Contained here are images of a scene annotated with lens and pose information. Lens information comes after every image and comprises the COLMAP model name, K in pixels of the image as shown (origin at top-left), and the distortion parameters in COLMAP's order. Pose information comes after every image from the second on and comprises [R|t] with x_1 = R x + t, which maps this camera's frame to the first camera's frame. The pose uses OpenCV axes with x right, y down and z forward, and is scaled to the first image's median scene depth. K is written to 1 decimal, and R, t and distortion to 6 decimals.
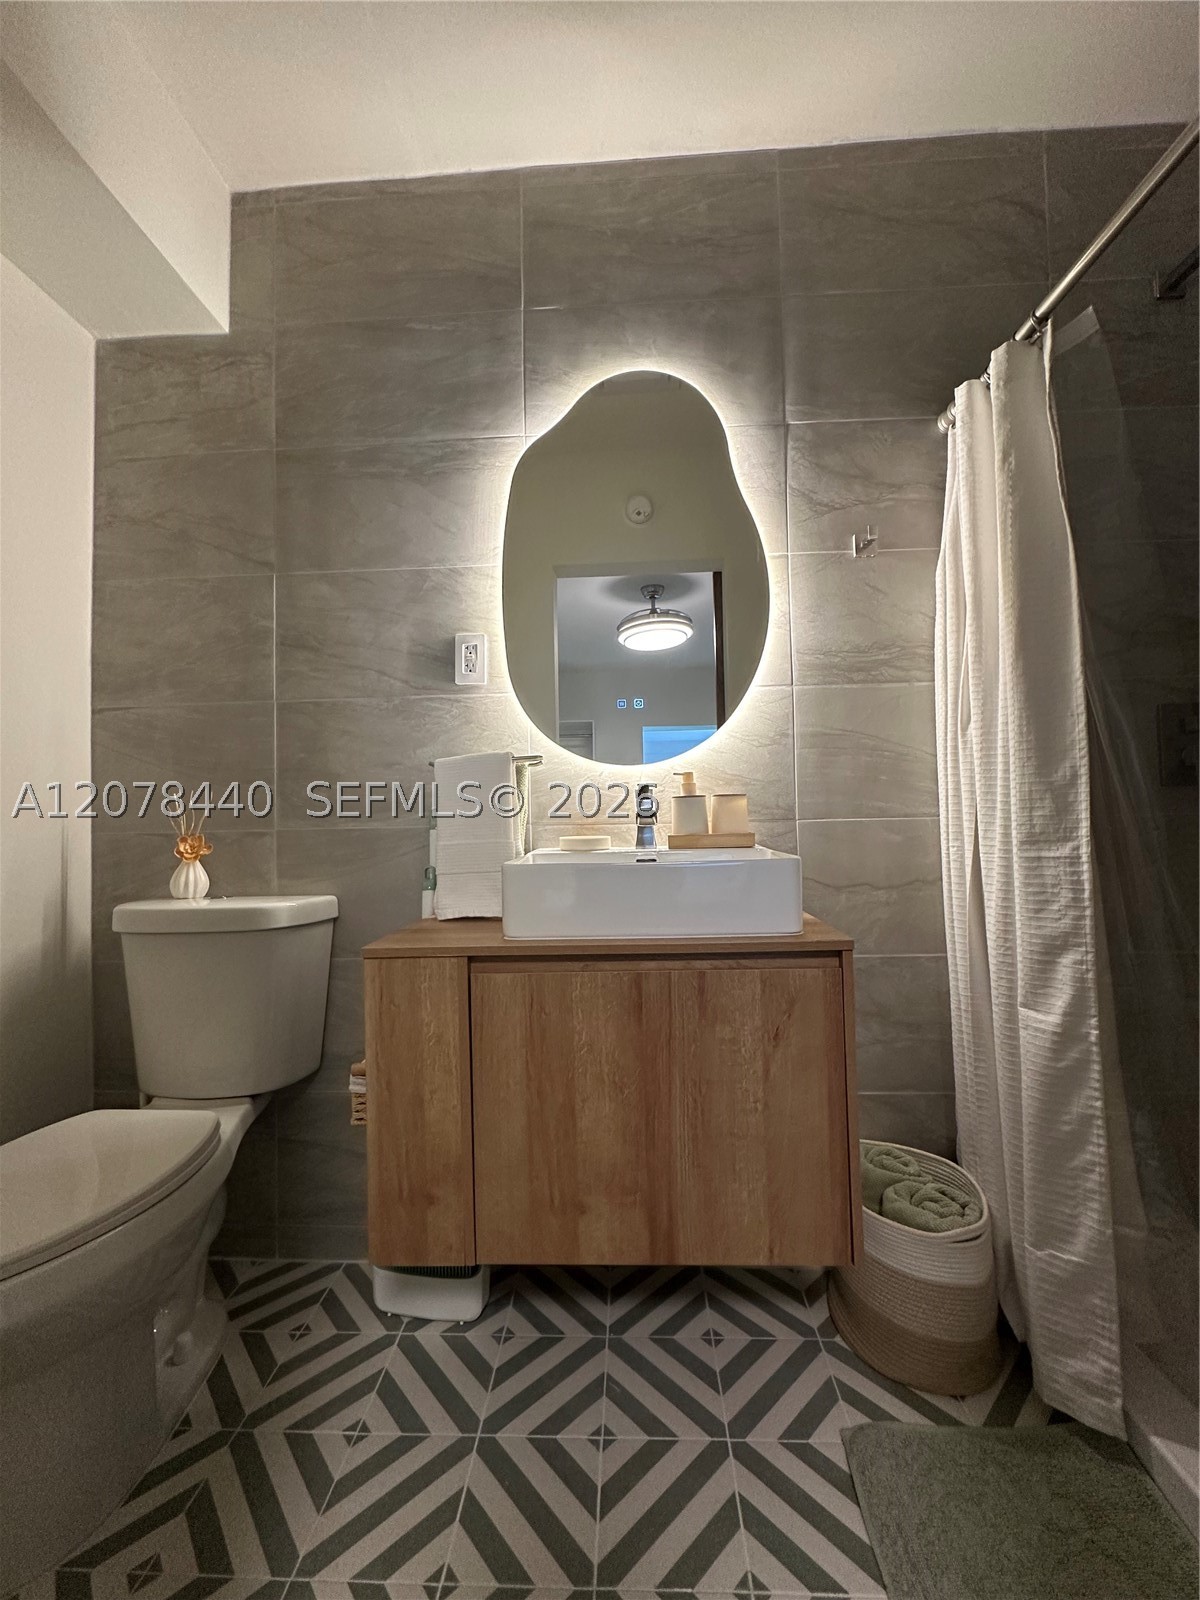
lens RADIAL K [[642.8, 0, 596.0], [0, 642.8, 786.4], [0, 0, 1]] dist [-0.006635, 0.002065]
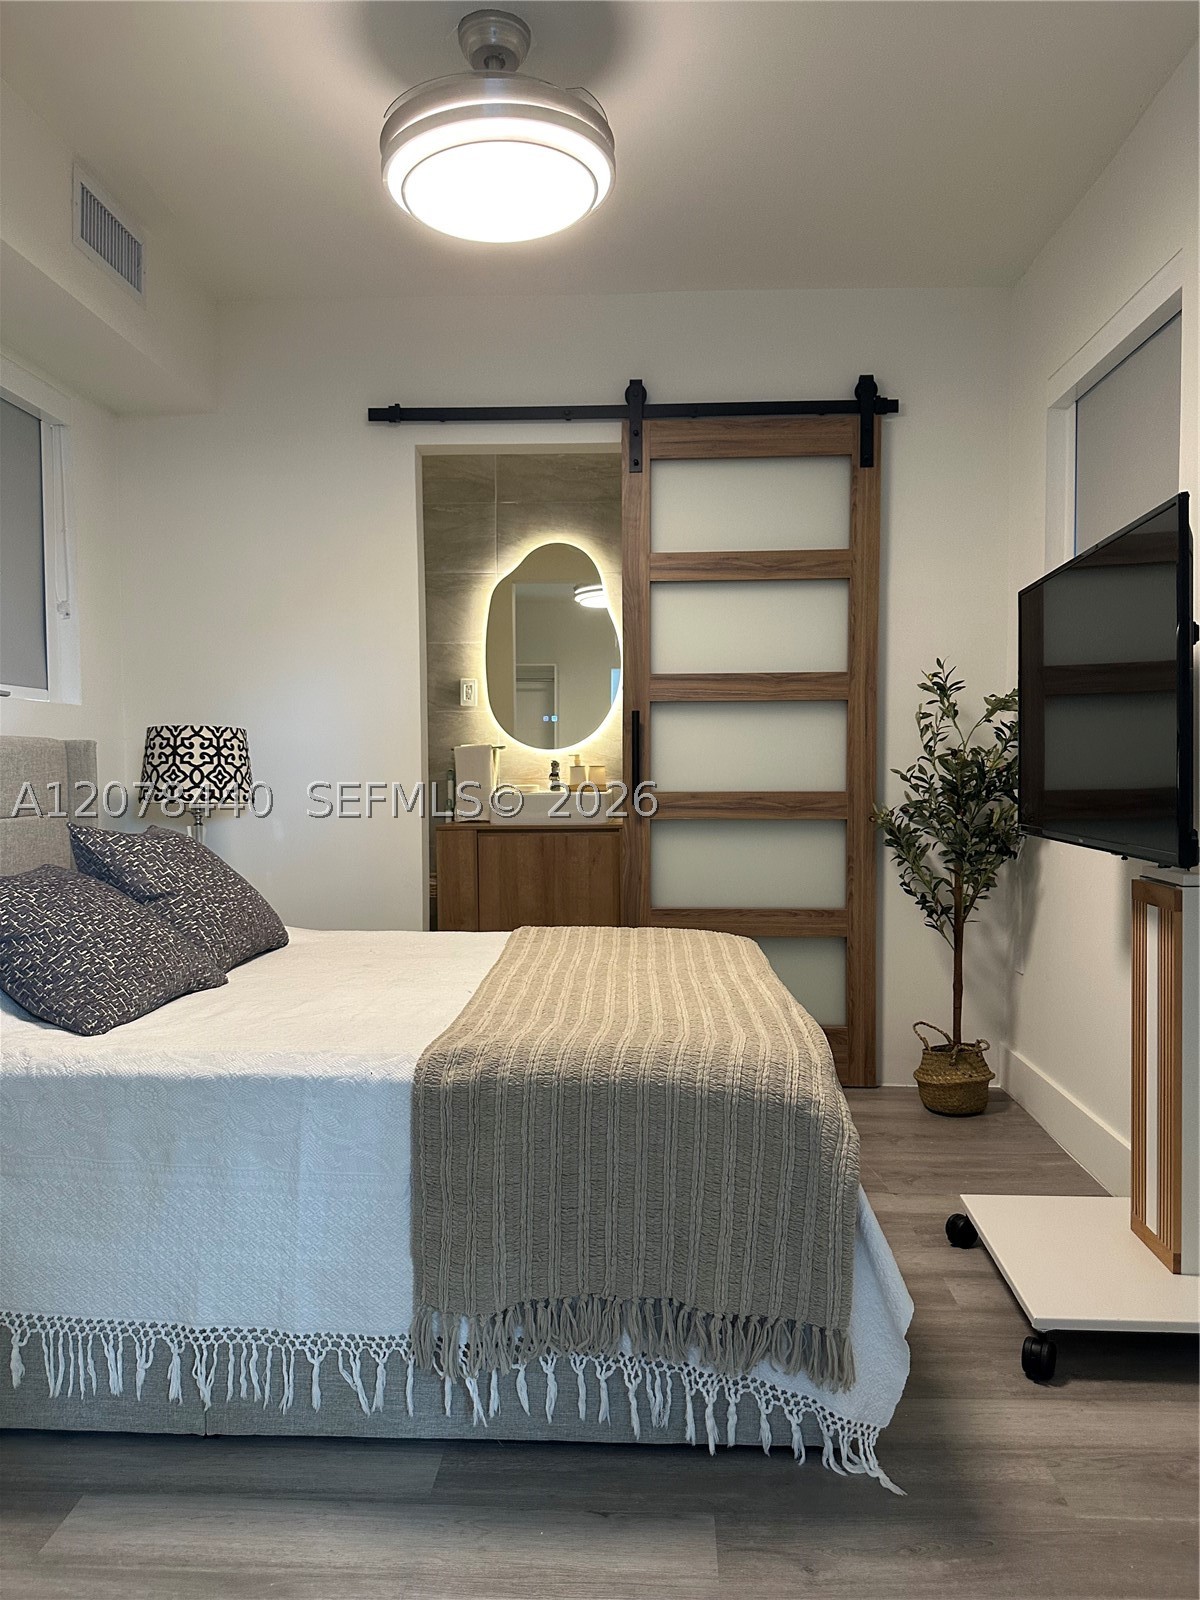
lens RADIAL K [[1159.6, 0, 602.7], [0, 1159.6, 803.4], [0, 0, 1]] dist [0.035893, -0.031194]
pose [[0.999874, 0.012318, 0.010031, 0.189315], [-0.013066, 0.996846, 0.078276, -0.155372], [-0.009035, -0.078397, 0.996881, -2.673432]]
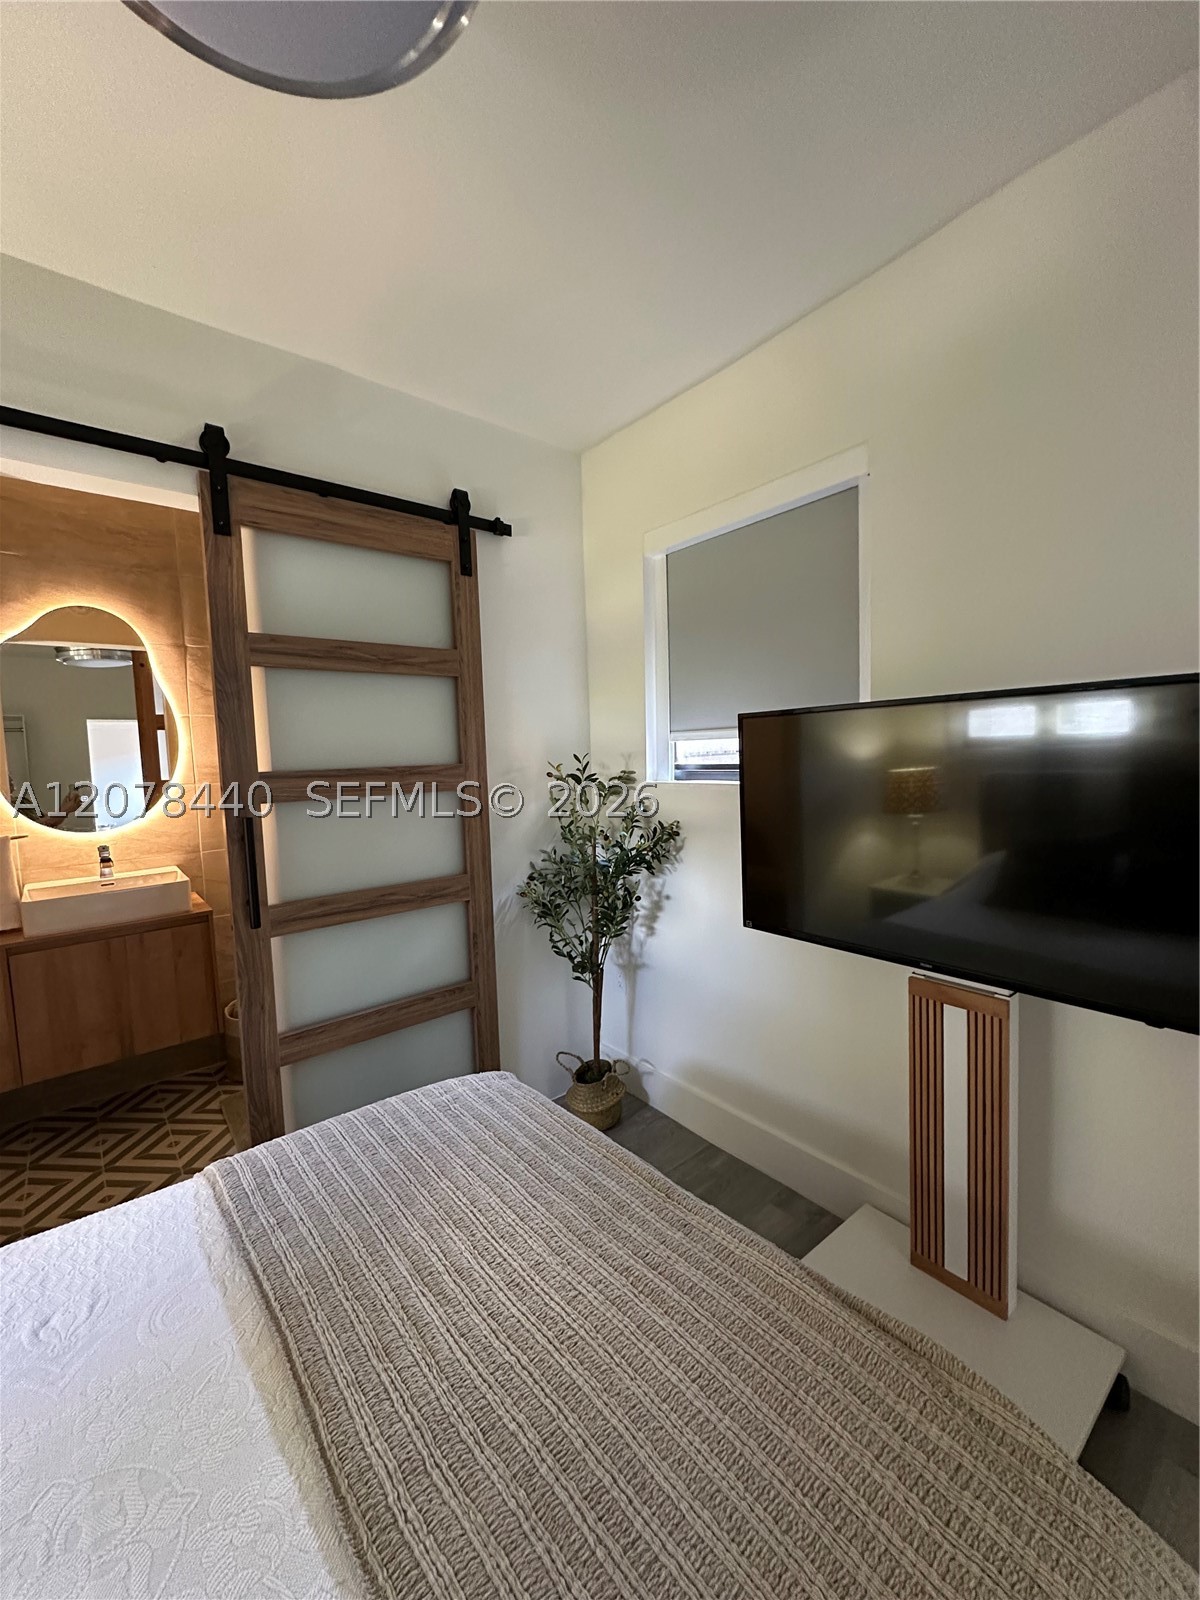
lens RADIAL K [[642.8, 0, 599.0], [0, 642.8, 810.0], [0, 0, 1]] dist [-0.006635, 0.002065]
pose [[0.739887, -0.059859, 0.670063, -0.101255], [-0.009088, 0.995053, 0.098926, -0.299561], [-0.672670, -0.079284, 0.735683, -1.327689]]
